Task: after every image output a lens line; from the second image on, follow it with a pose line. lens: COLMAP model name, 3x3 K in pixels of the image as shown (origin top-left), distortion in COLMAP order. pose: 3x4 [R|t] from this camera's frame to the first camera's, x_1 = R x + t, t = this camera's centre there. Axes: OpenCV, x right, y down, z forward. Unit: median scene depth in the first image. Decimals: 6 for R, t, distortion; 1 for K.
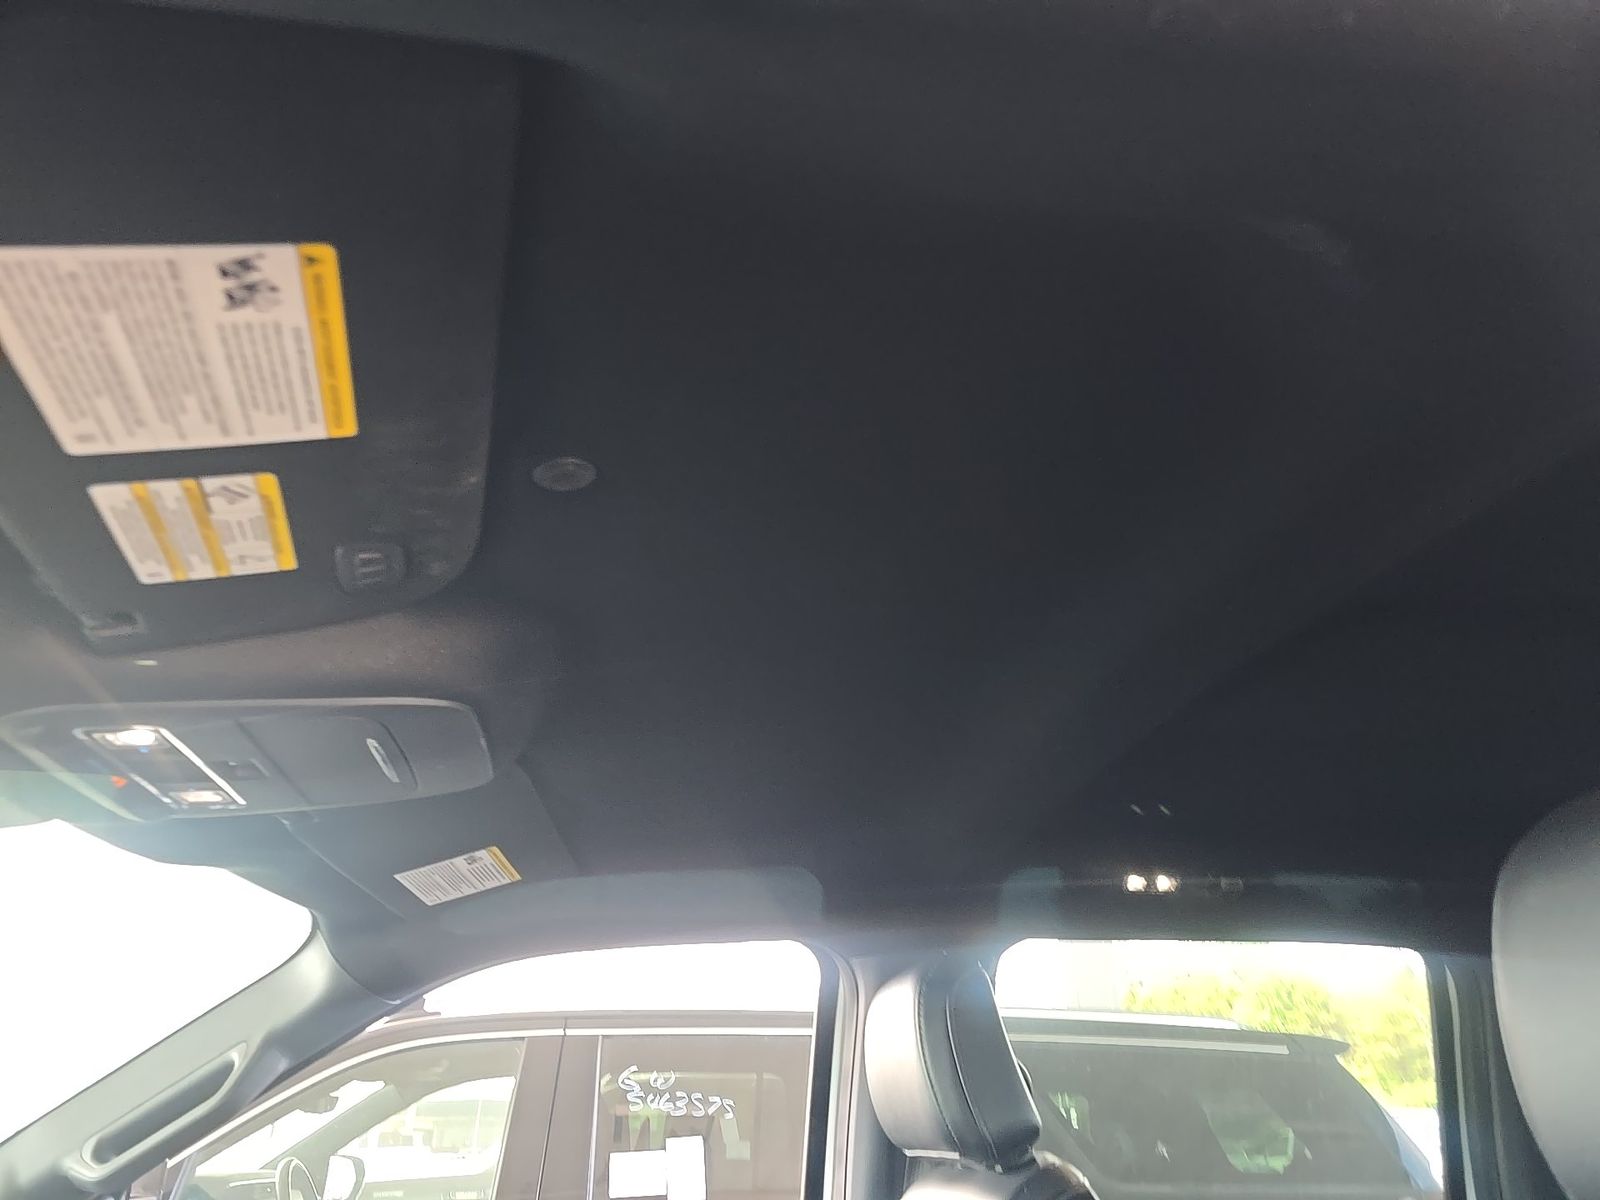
lens RADIAL K [[1092.6, 0, 793.7], [0, 1092.6, 558.7], [0, 0, 1]] dist [0.050177, -0.046860]
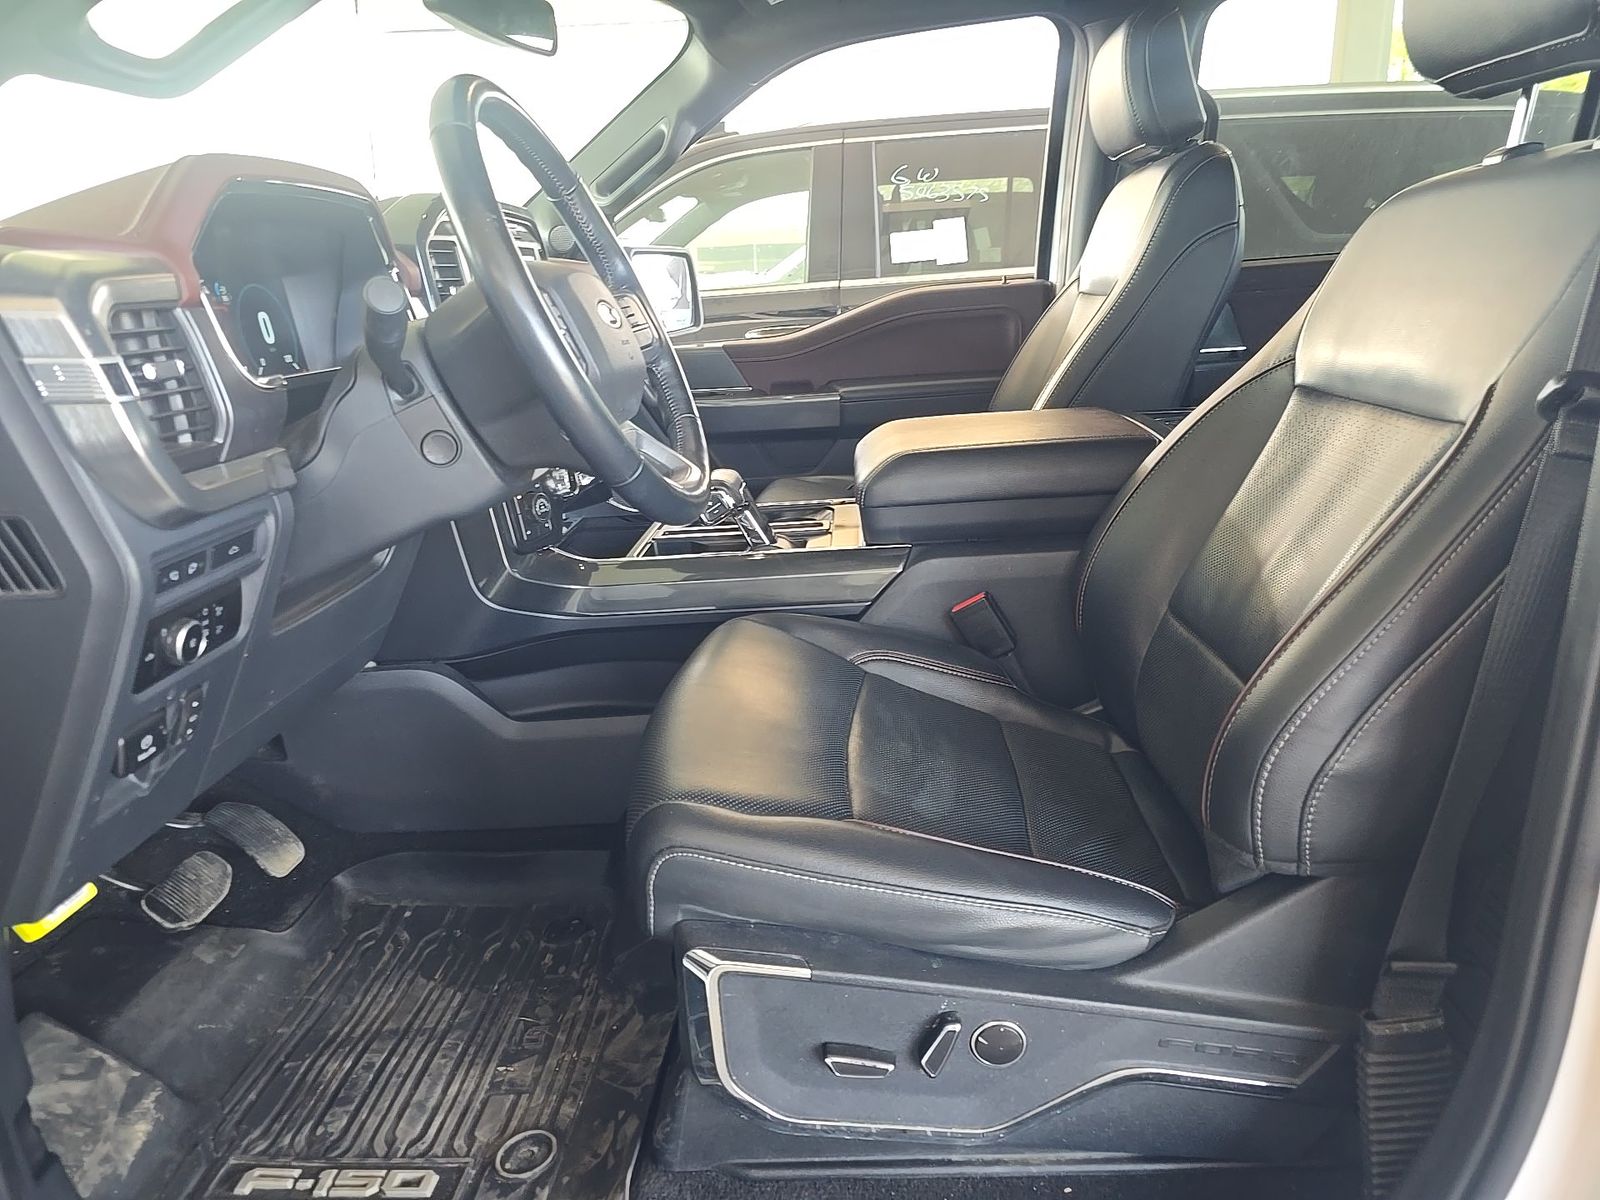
lens RADIAL K [[1092.6, 0, 793.7], [0, 1092.6, 558.7], [0, 0, 1]] dist [0.050177, -0.046860]
pose [[0.976064, 0.012586, -0.217118, 0.003900], [0.138106, 0.735329, 0.663489, -0.035379], [0.168004, -0.677594, 0.715990, -0.168739]]
